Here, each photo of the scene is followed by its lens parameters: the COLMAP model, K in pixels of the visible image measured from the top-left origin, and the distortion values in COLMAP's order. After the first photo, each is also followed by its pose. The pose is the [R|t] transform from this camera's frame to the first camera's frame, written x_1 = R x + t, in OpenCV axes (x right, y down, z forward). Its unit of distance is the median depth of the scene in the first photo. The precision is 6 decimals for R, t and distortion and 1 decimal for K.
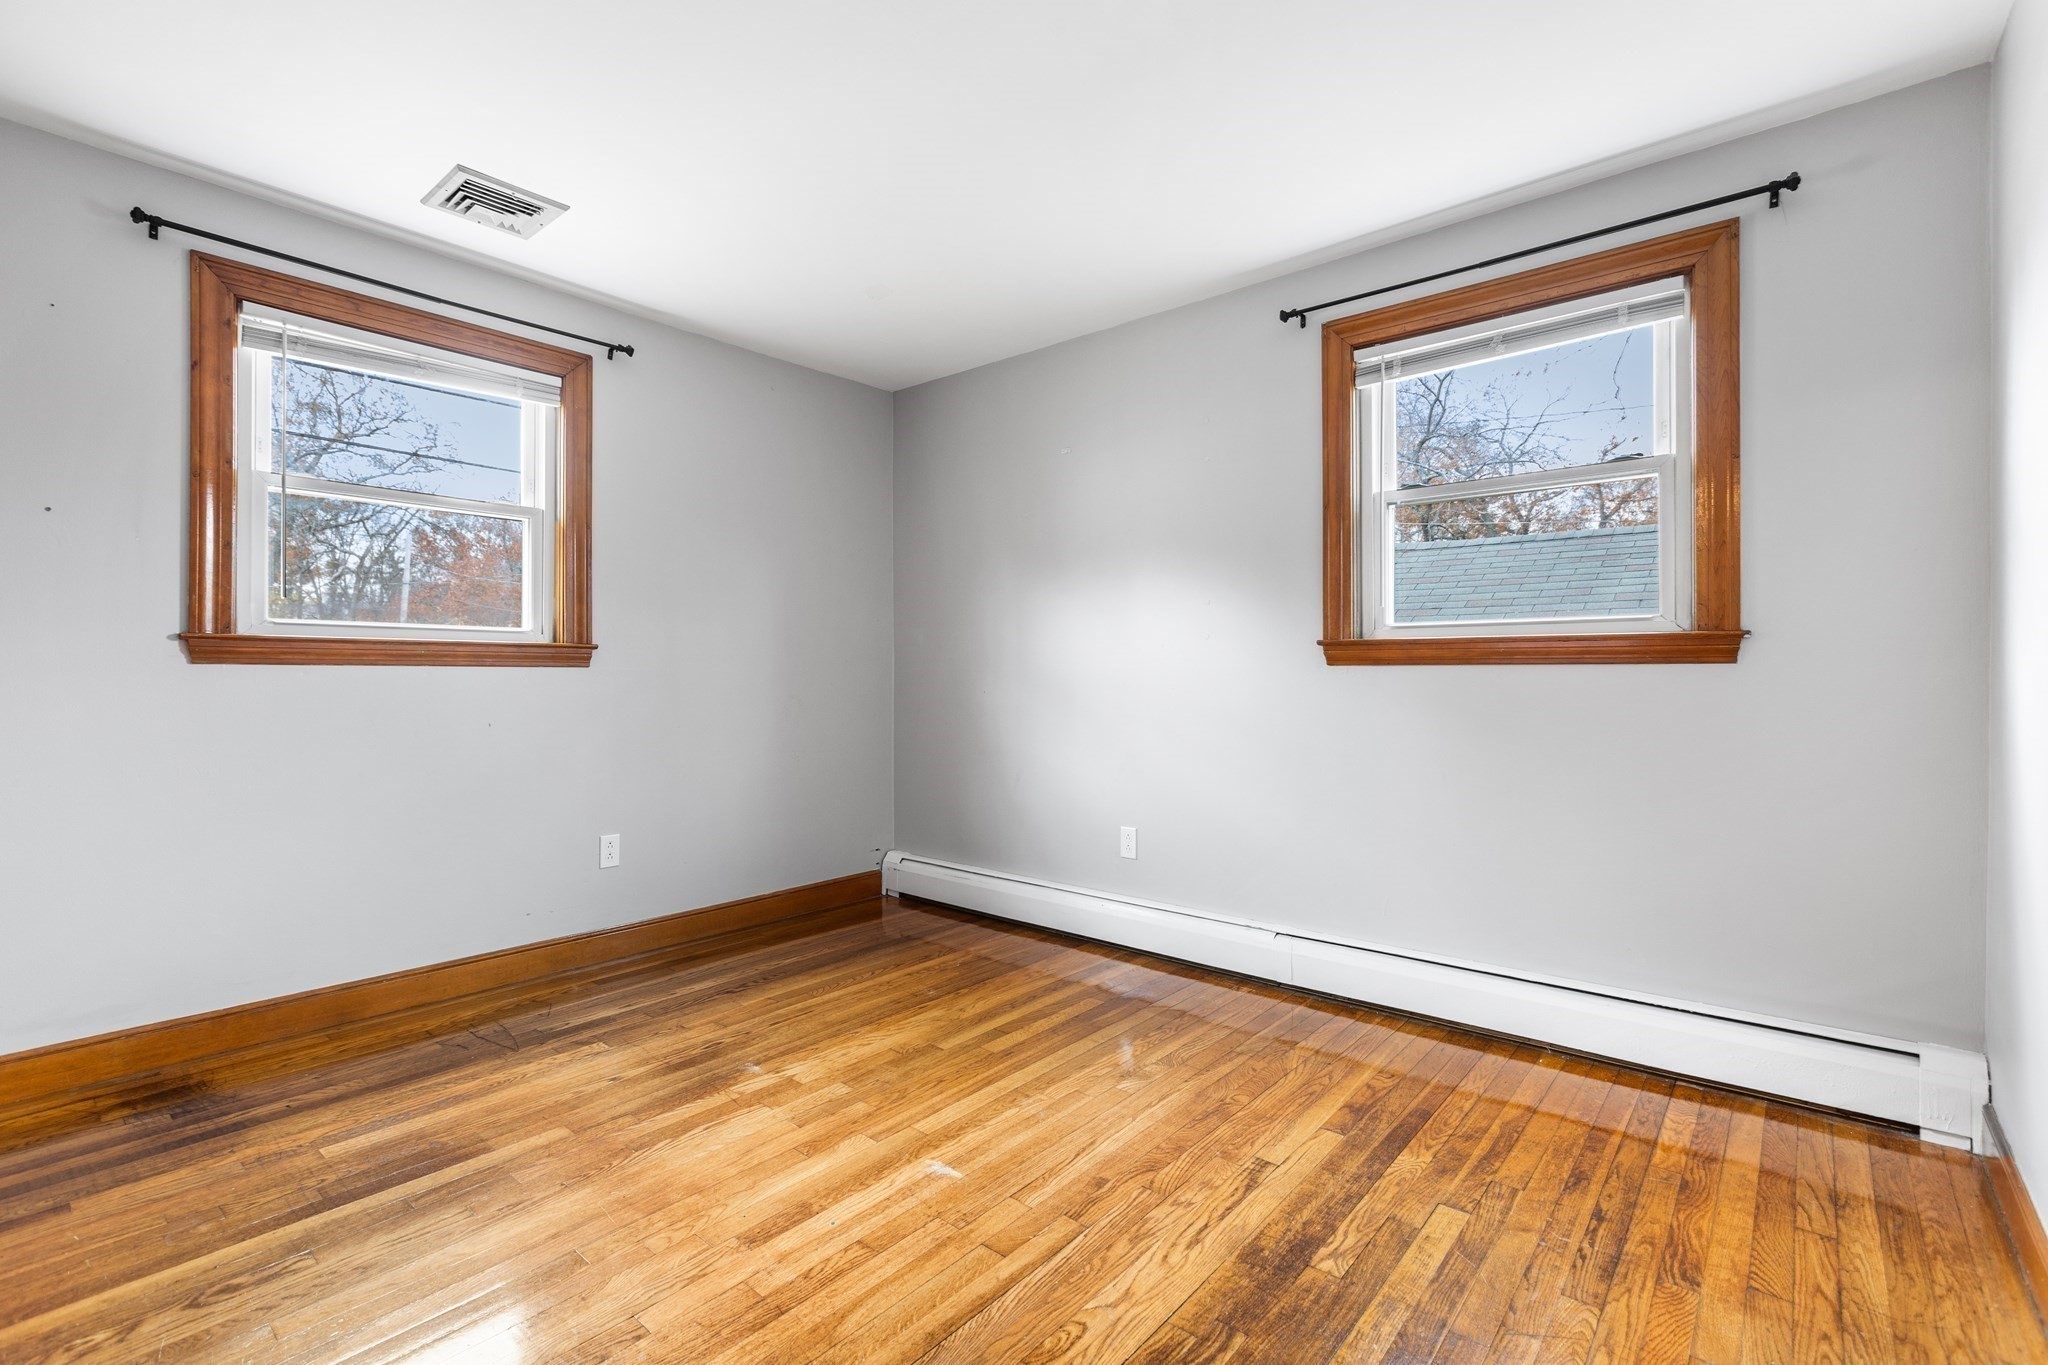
lens RADIAL K [[929.6, 0, 1024.7], [0, 929.6, 673.9], [0, 0, 1]] dist [0.000696, -0.000290]
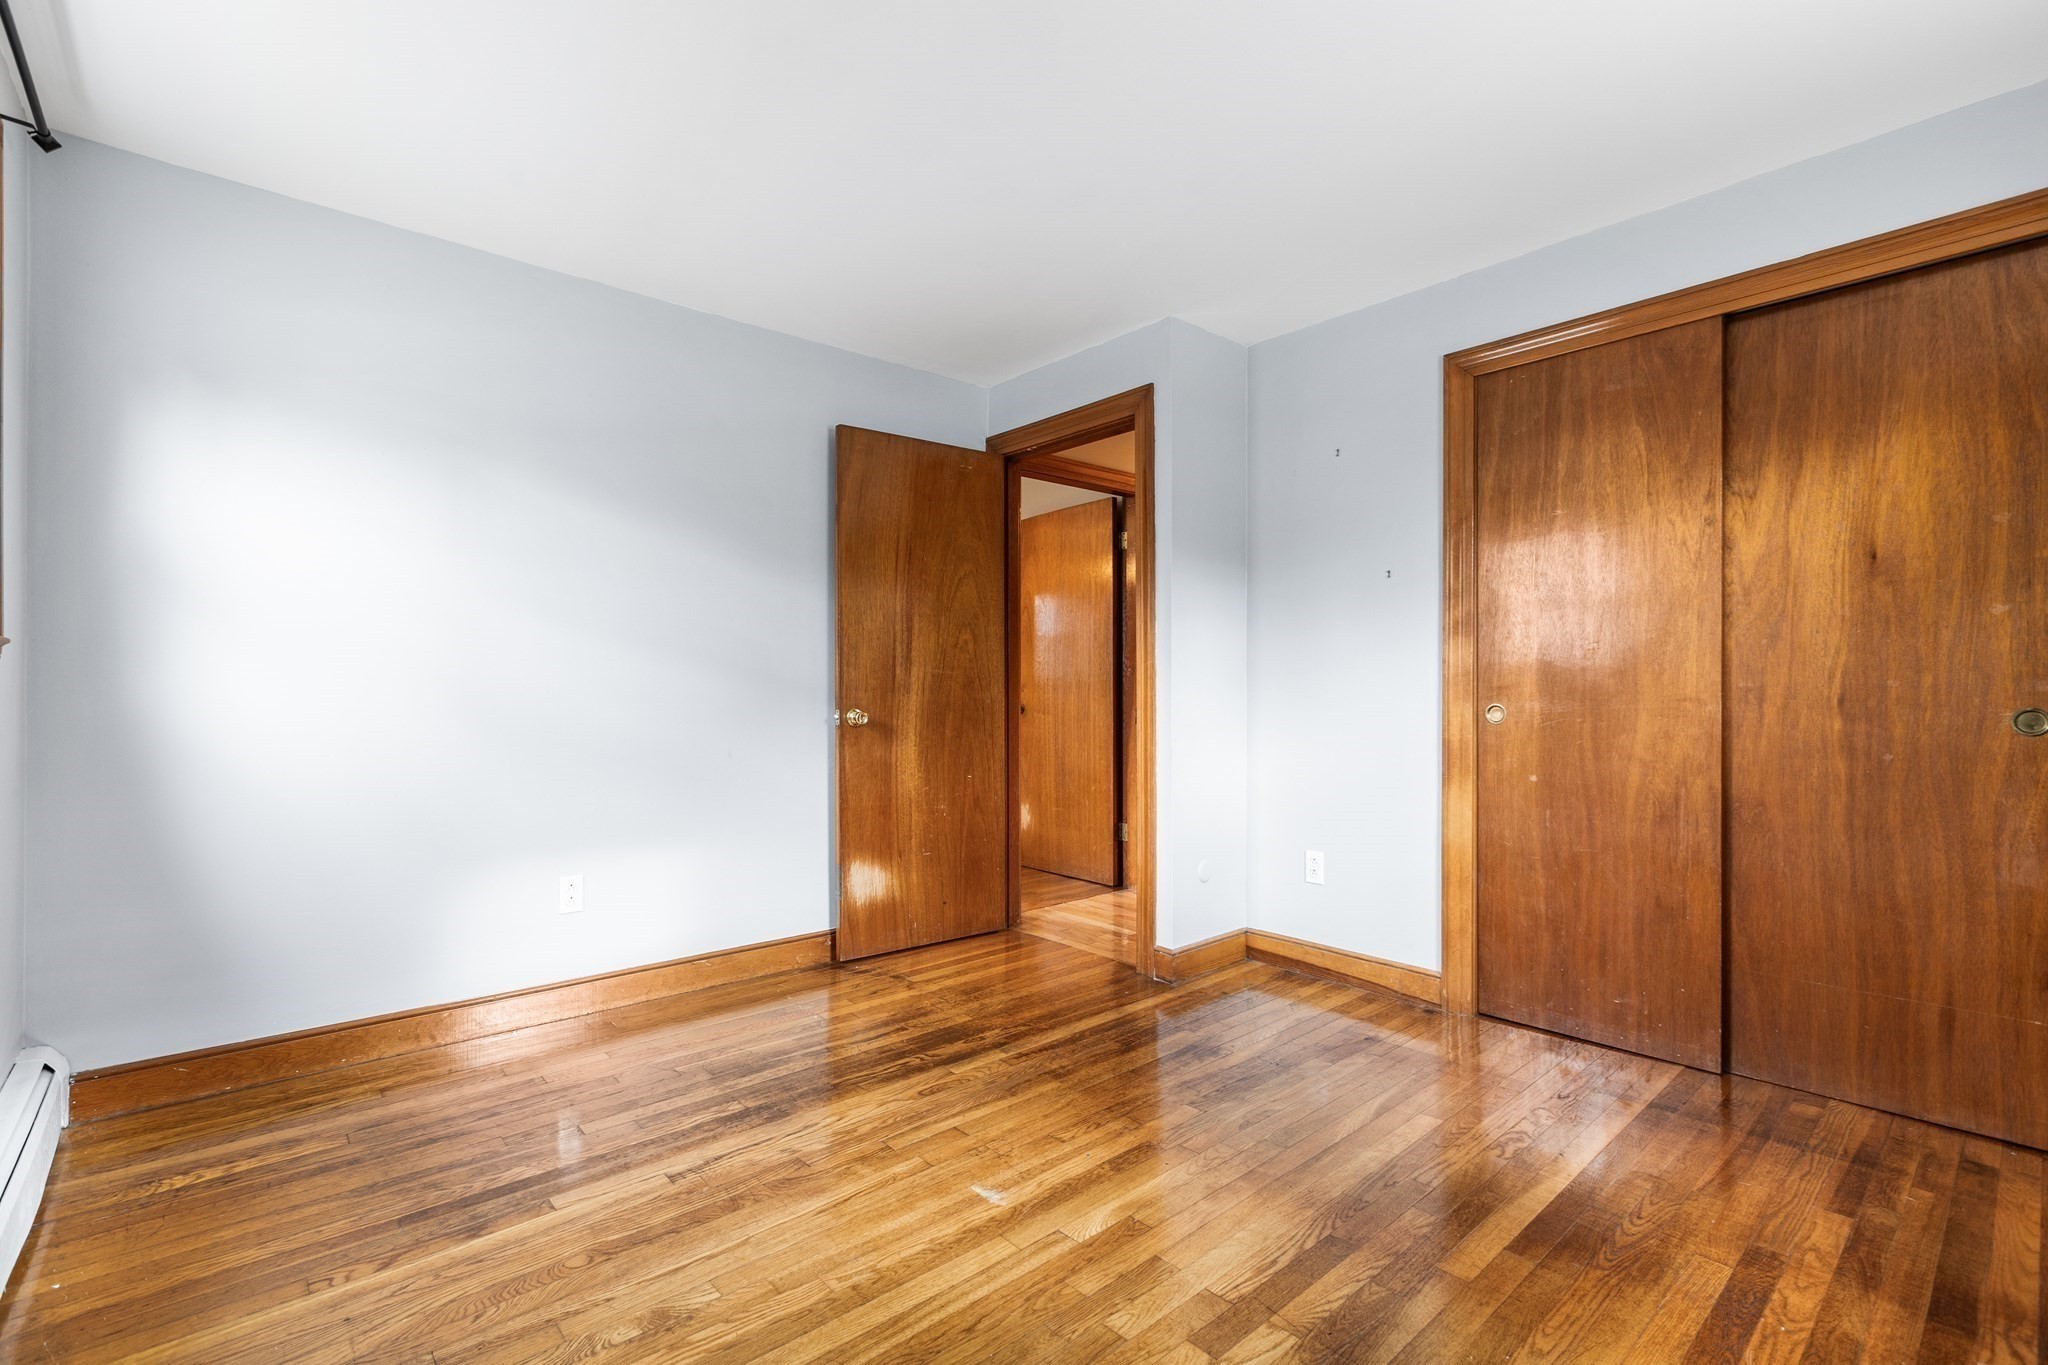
lens RADIAL K [[907.2, 0, 996.9], [0, 907.2, 695.1], [0, 0, 1]] dist [-0.000138, -0.000311]
pose [[-0.985662, -0.000917, 0.168728, -0.220685], [-0.000312, 0.999993, 0.003615, -0.000782], [-0.168731, 0.003511, -0.985656, 1.664985]]
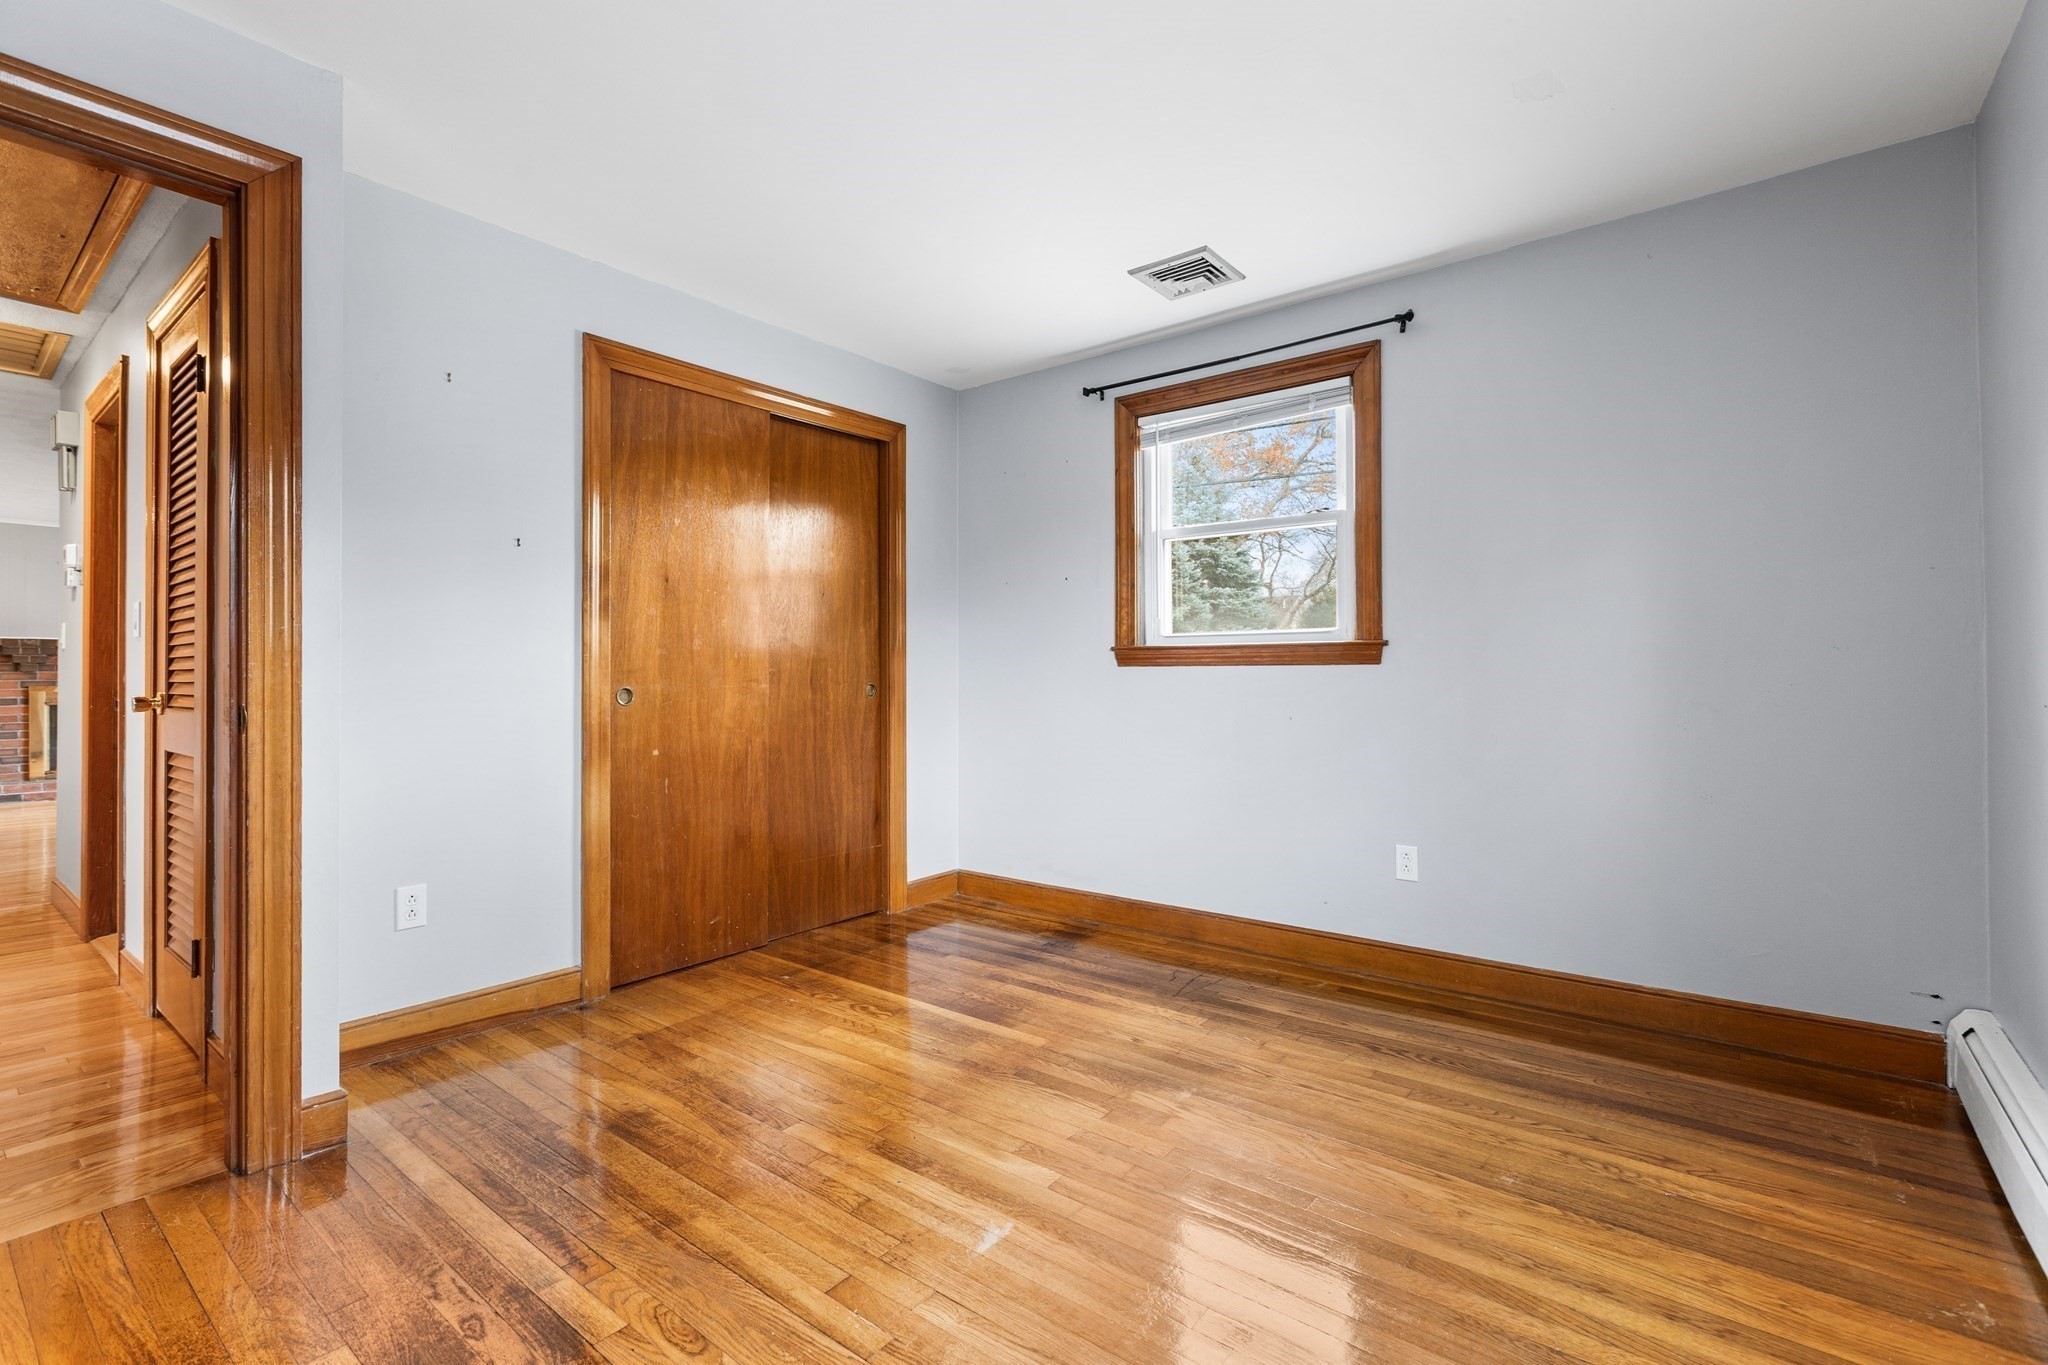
lens RADIAL K [[929.6, 0, 1024.7], [0, 929.6, 673.9], [0, 0, 1]] dist [0.000696, -0.000290]
pose [[0.028692, -0.001333, -0.999587, 0.677664], [0.005135, 0.999986, -0.001187, 0.001611], [0.999575, -0.005099, 0.028699, 0.861812]]
